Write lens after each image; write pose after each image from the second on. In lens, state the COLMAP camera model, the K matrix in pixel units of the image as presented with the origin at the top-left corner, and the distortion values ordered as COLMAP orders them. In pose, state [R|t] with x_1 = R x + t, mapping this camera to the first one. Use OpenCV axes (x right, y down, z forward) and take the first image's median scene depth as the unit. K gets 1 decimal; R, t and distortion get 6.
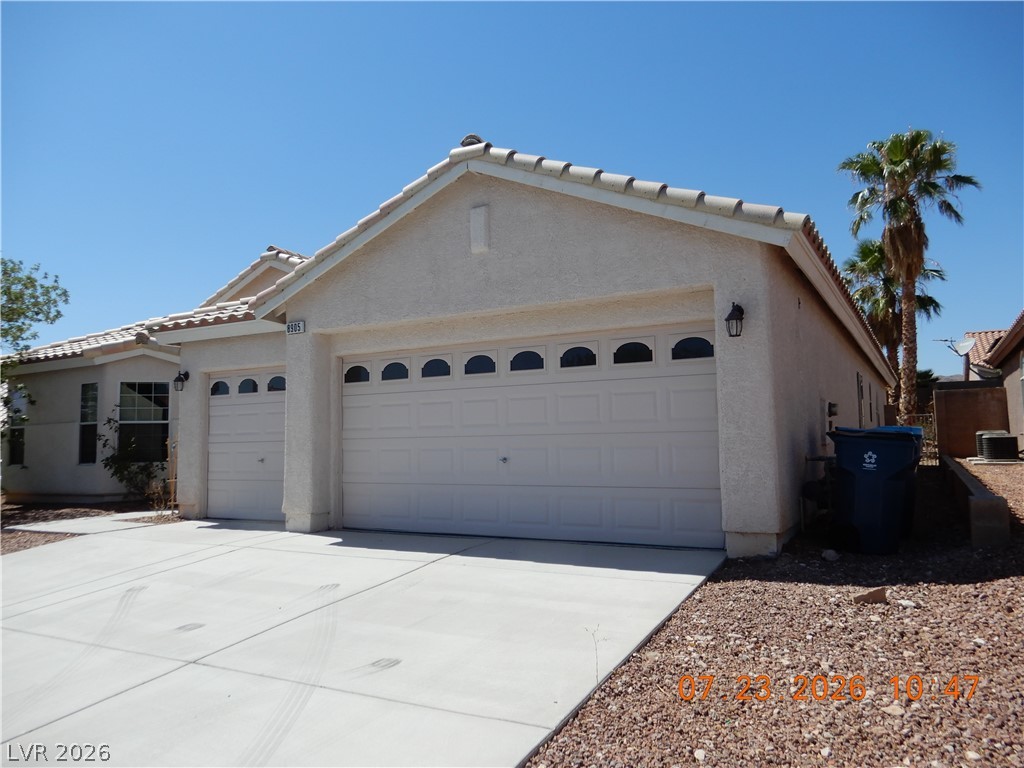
lens RADIAL K [[726.2, 0, 512.0], [0, 726.2, 384.0], [0, 0, 1]] dist [0.010571, 0.001233]
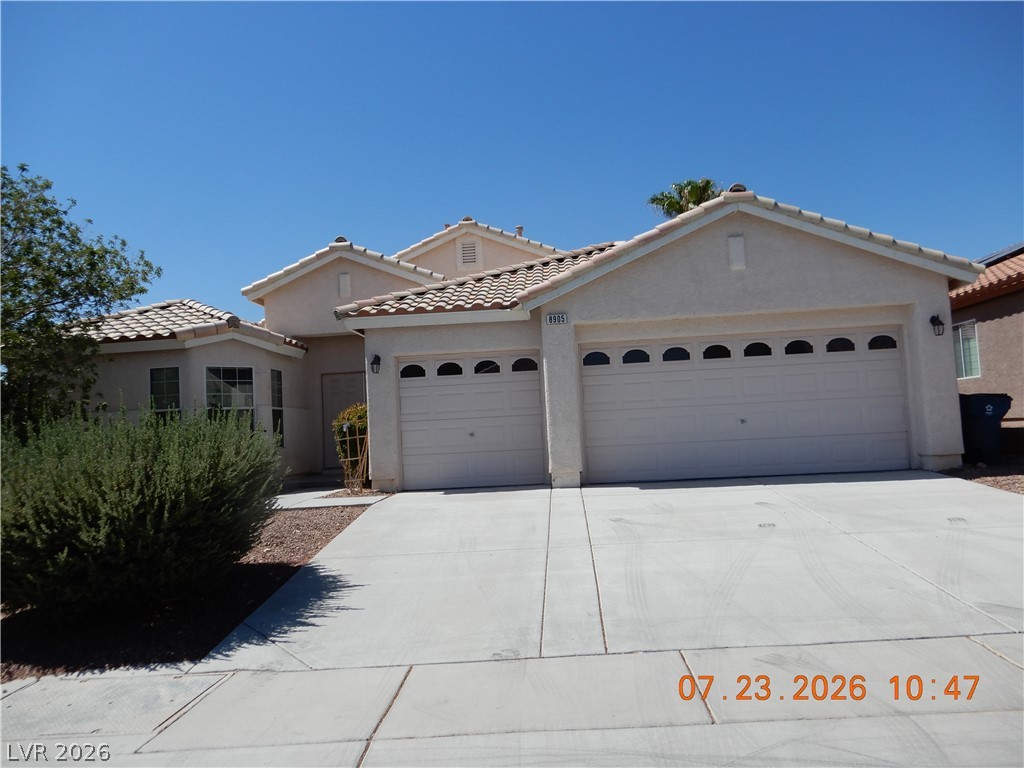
lens RADIAL K [[726.2, 0, 512.0], [0, 726.2, 384.0], [0, 0, 1]] dist [0.010571, 0.001233]
pose [[0.906585, -0.001416, 0.422021, -0.882743], [0.000853, 0.999998, 0.001525, 0.028397], [-0.422023, -0.001023, 0.906585, -0.057451]]
